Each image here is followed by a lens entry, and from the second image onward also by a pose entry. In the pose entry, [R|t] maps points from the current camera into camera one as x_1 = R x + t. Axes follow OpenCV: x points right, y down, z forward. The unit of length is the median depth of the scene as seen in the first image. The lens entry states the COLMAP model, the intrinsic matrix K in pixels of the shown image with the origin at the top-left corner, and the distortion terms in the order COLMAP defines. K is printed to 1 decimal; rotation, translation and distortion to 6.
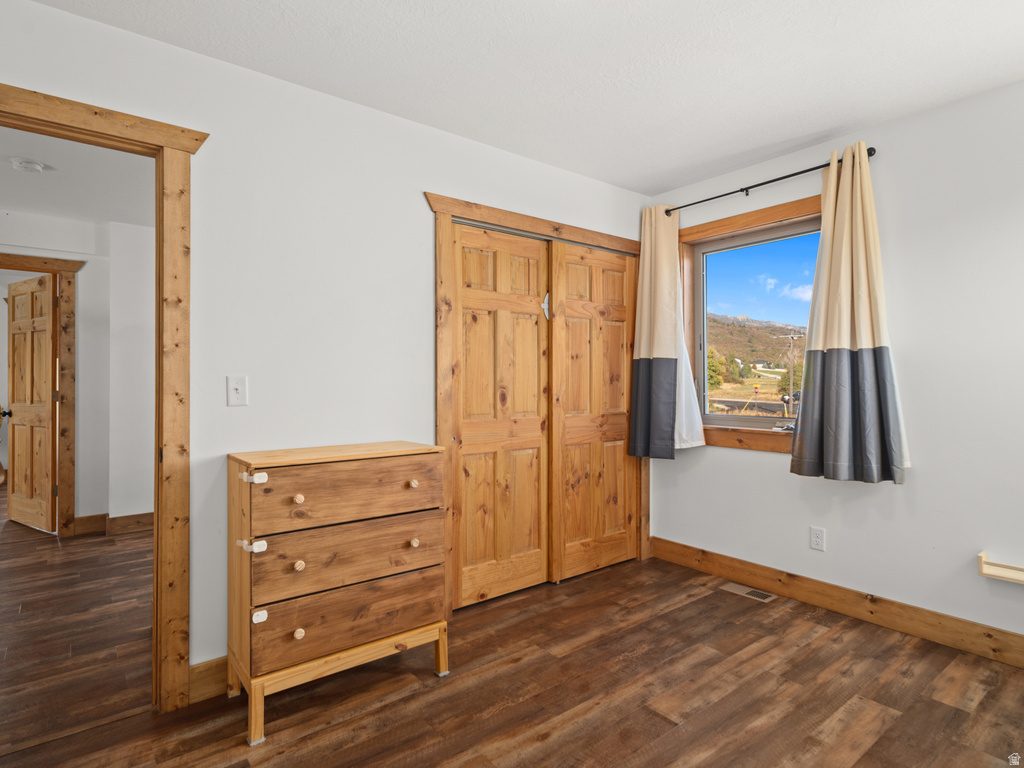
lens RADIAL K [[558.3, 0, 512.0], [0, 558.3, 384.0], [0, 0, 1]] dist [-0.000532, -0.000151]
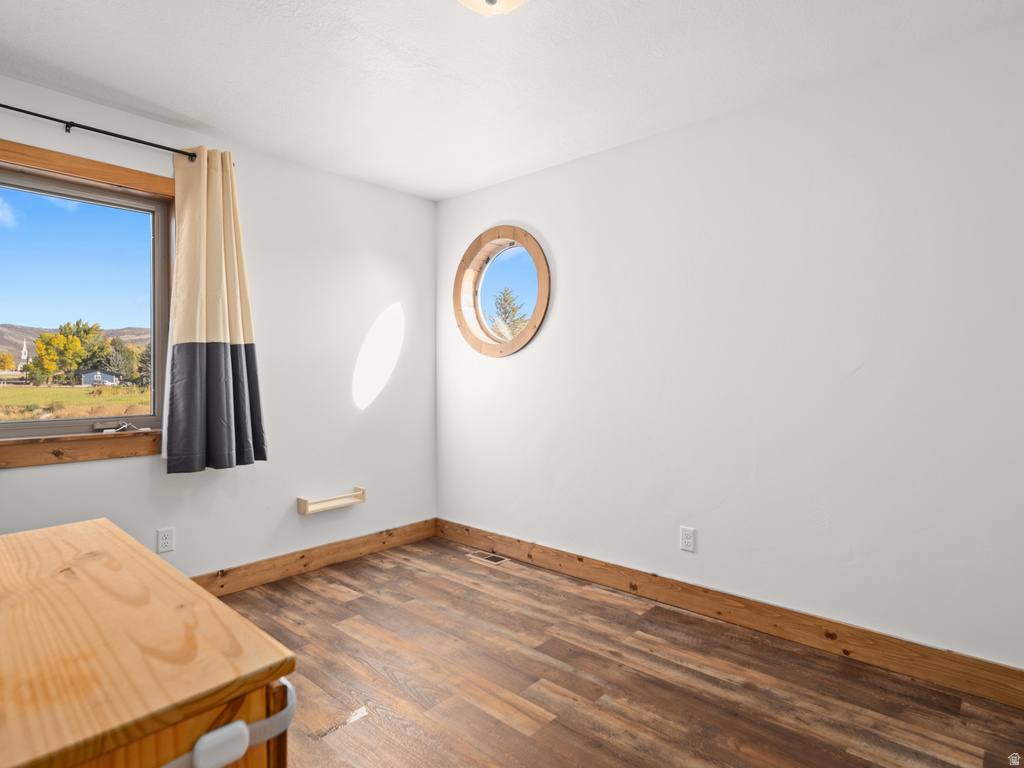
lens RADIAL K [[557.1, 0, 514.6], [0, 557.1, 376.3], [0, 0, 1]] dist [0.004069, 0.000552]
pose [[-0.175589, -0.005871, 0.984446, -0.572987], [0.002191, 0.999977, 0.006354, -0.007030], [-0.984461, 0.003273, -0.175572, 0.683673]]
